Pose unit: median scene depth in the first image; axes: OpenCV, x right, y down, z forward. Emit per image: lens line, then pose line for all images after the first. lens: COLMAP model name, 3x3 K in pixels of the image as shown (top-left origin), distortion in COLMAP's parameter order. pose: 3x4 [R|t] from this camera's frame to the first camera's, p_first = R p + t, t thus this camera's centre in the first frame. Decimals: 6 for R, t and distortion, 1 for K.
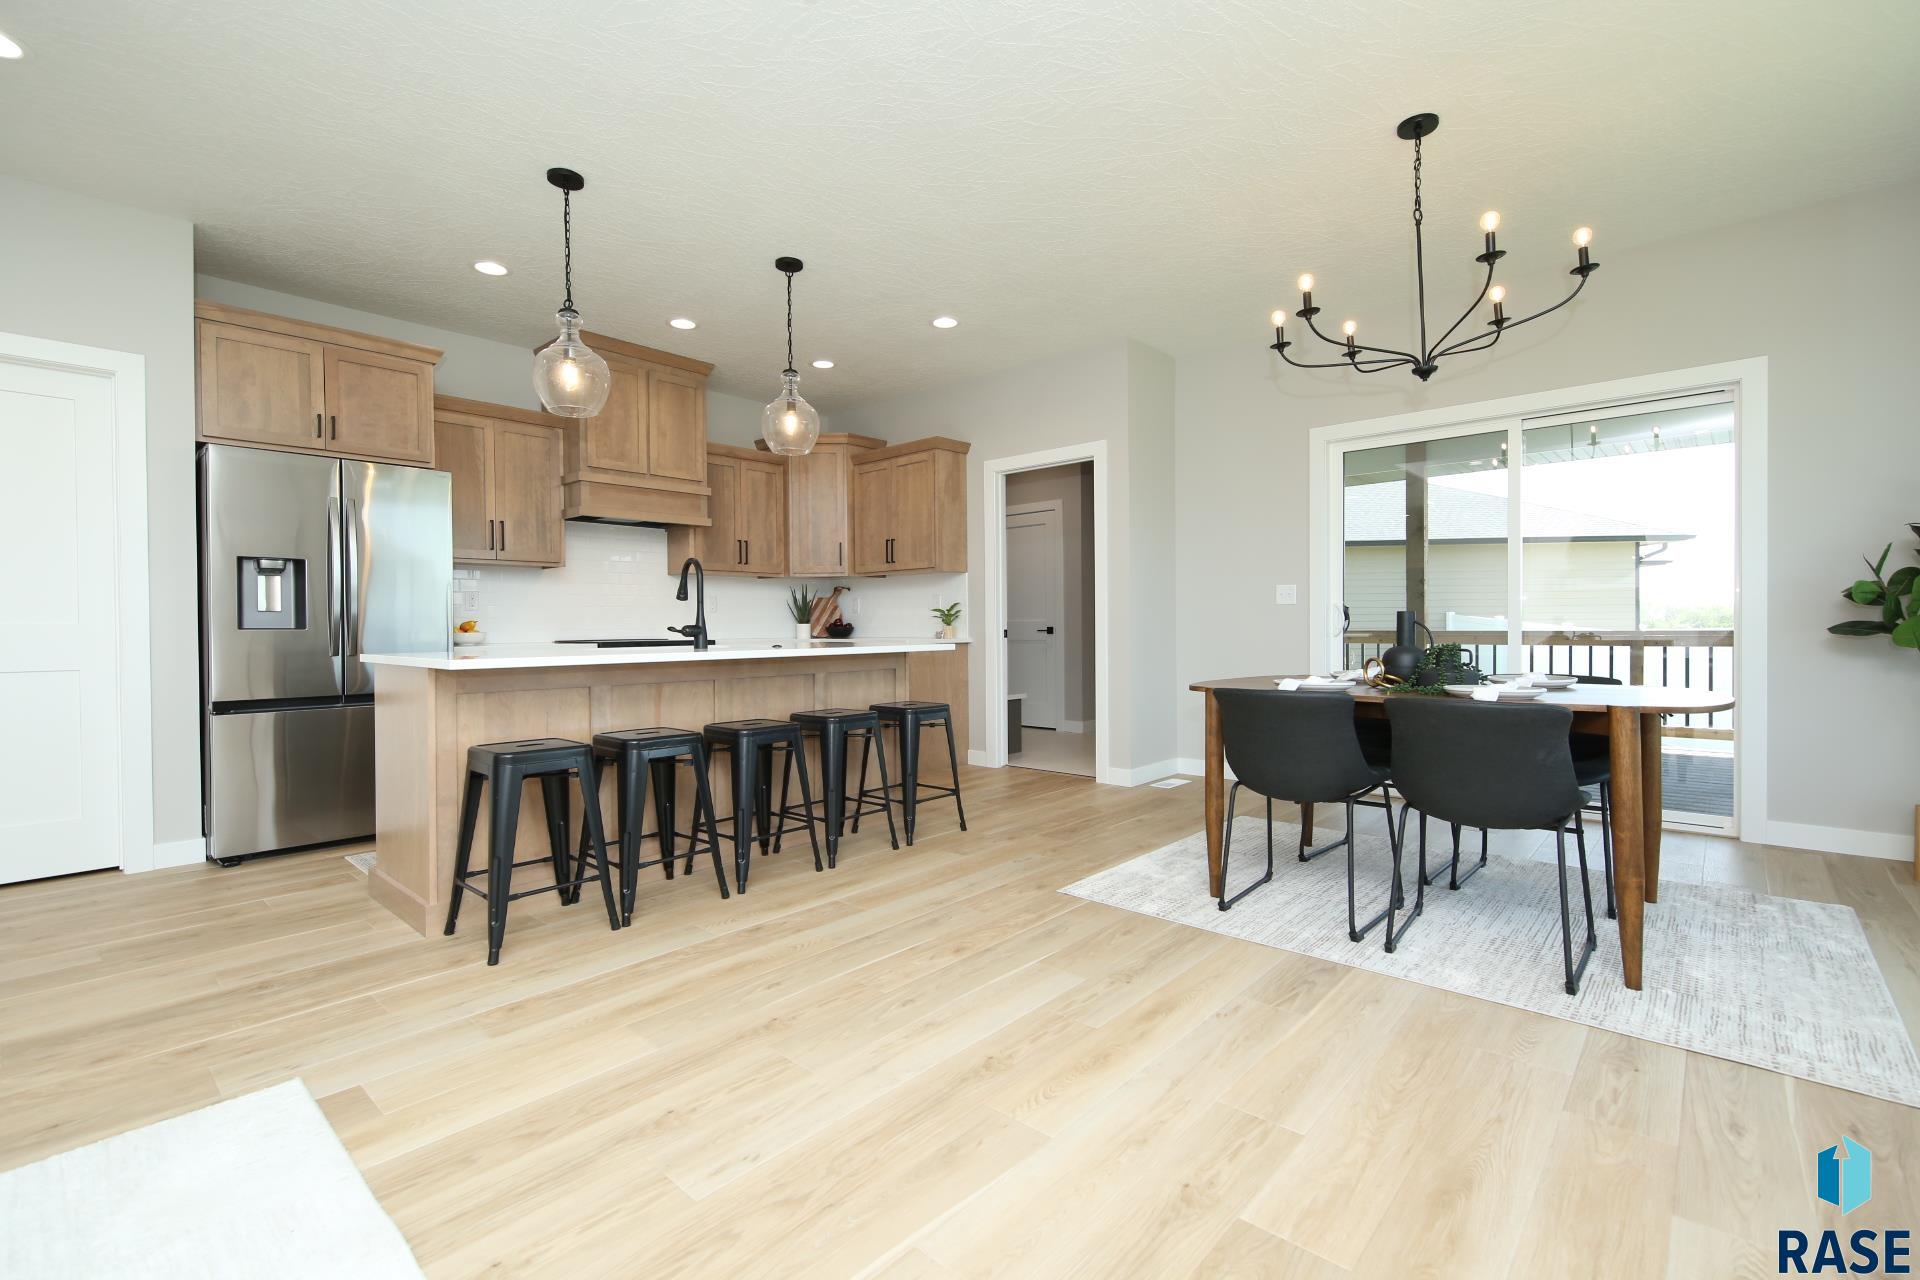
lens RADIAL K [[849.2, 0, 951.8], [0, 849.2, 635.7], [0, 0, 1]] dist [0.015583, -0.006918]
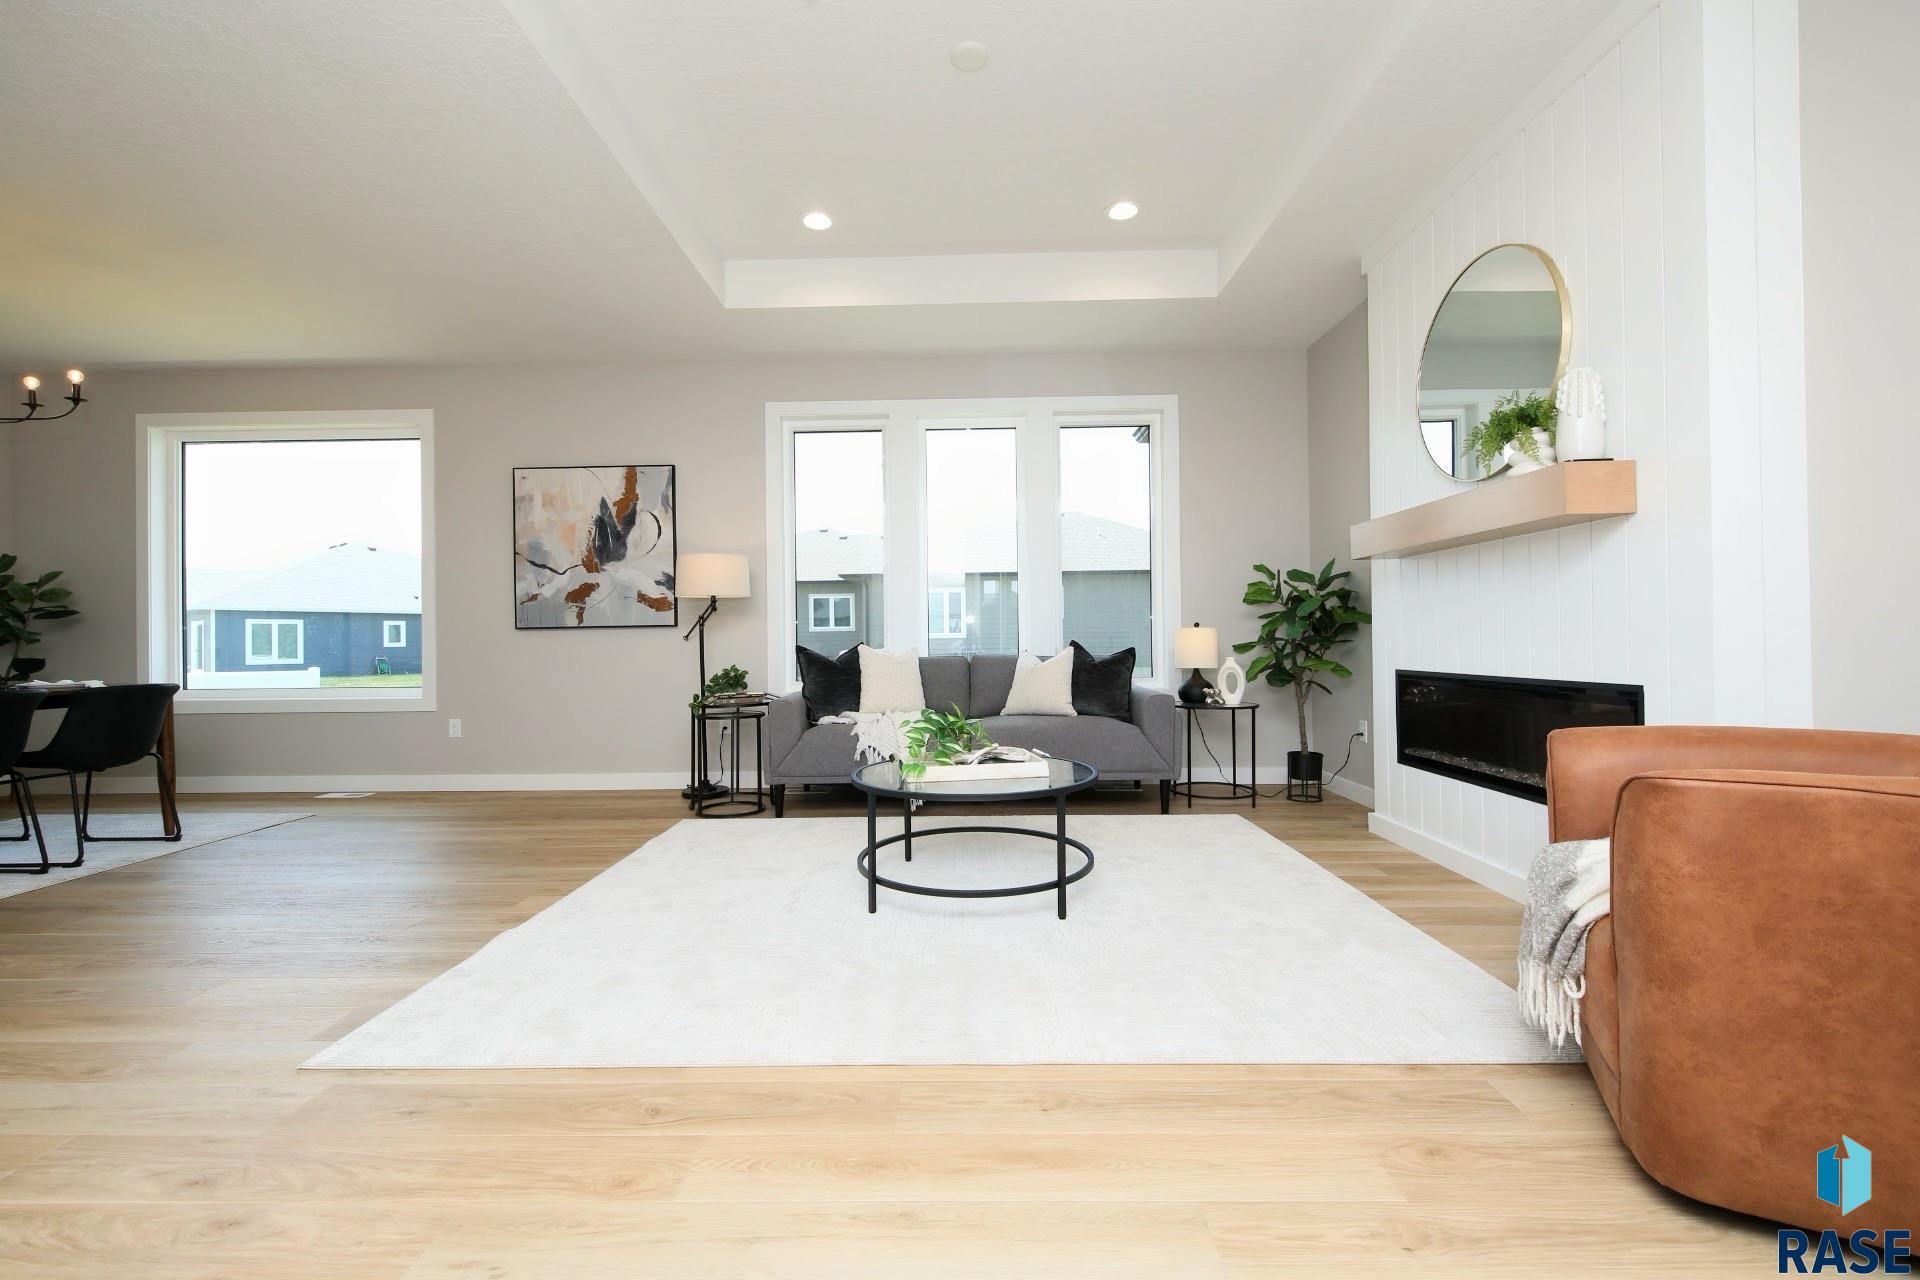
lens RADIAL K [[788.0, 0, 960.0], [0, 788.0, 640.0], [0, 0, 1]] dist [-0.002355, -0.000483]
pose [[-0.664504, 0.016723, 0.747098, -1.148597], [0.024580, 0.999698, -0.000515, 0.021027], [-0.746881, 0.018022, -0.664714, 0.595749]]
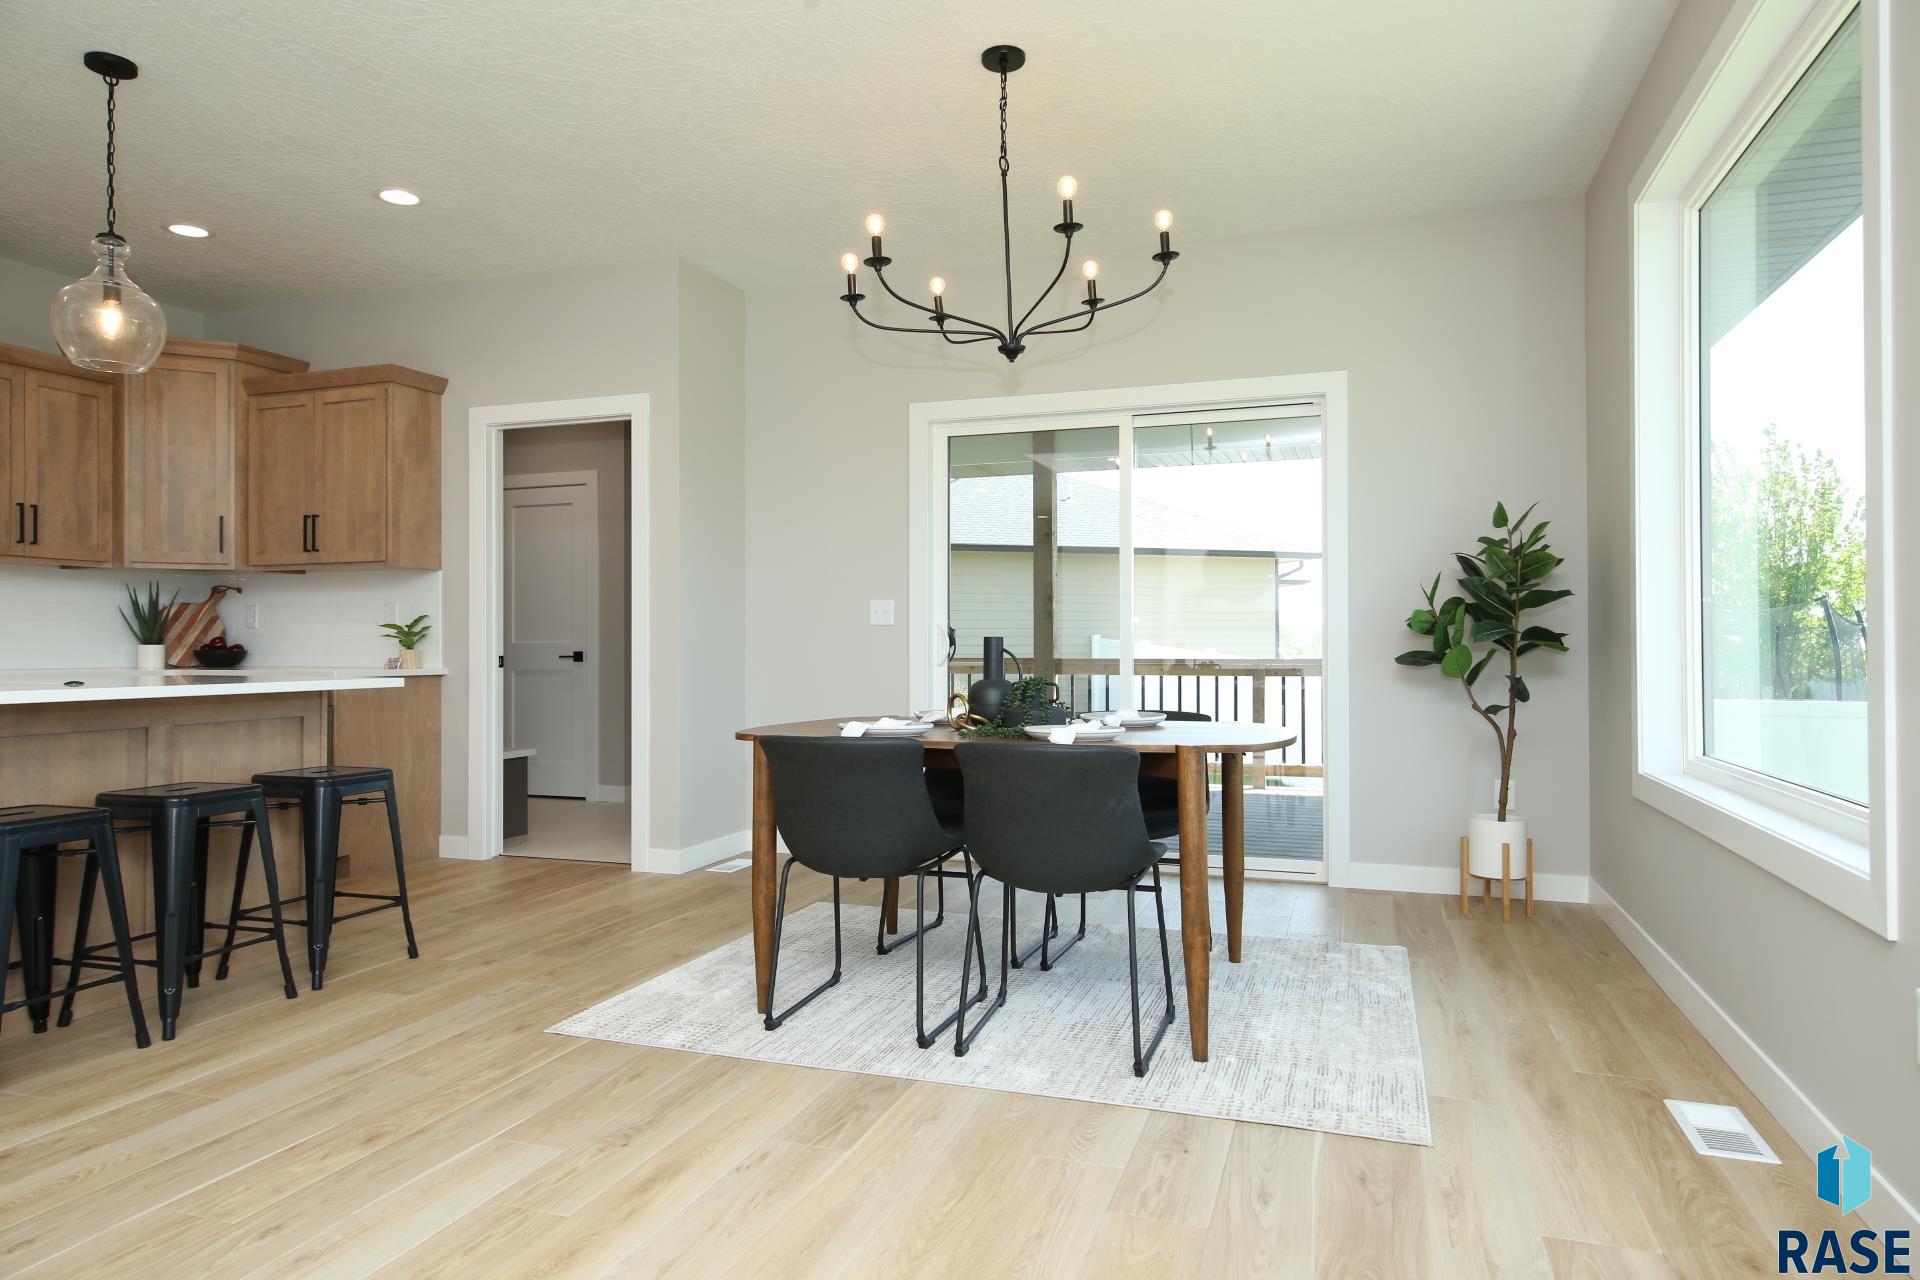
lens RADIAL K [[1183.5, 0, 956.0], [0, 1183.5, 636.1], [0, 0, 1]] dist [0.015698, -0.002285]
pose [[0.920294, 0.009555, 0.391110, 0.048632], [-0.000996, 0.999756, -0.022081, -0.003813], [-0.391225, 0.019931, 0.920079, -0.038204]]
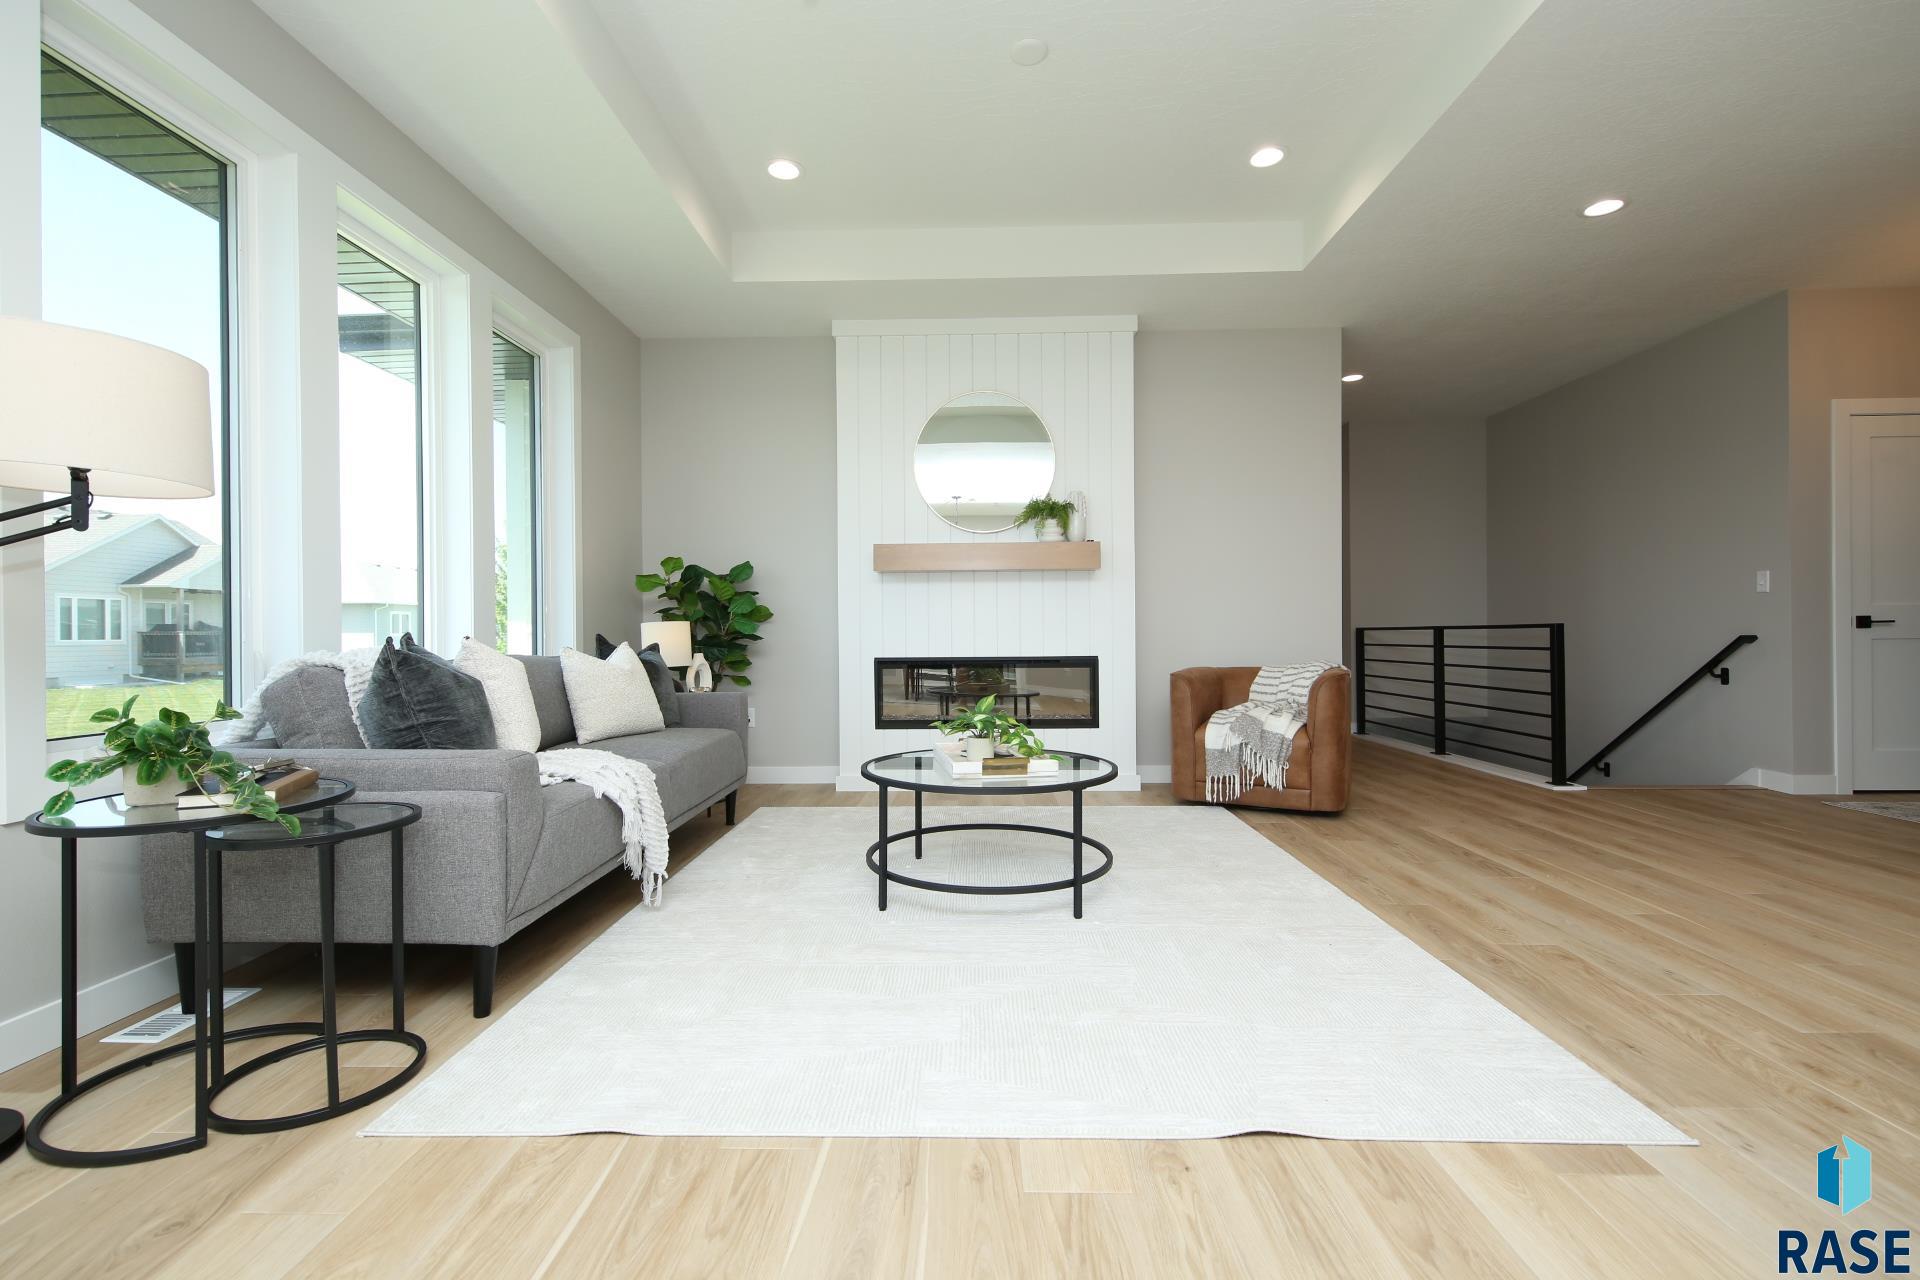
lens RADIAL K [[849.2, 0, 951.8], [0, 849.2, 635.7], [0, 0, 1]] dist [0.015583, -0.006918]
pose [[-0.761485, 0.015440, -0.647999, 0.162664], [0.007655, 0.999861, 0.014829, 0.014547], [0.648137, 0.006331, -0.761497, 0.672116]]
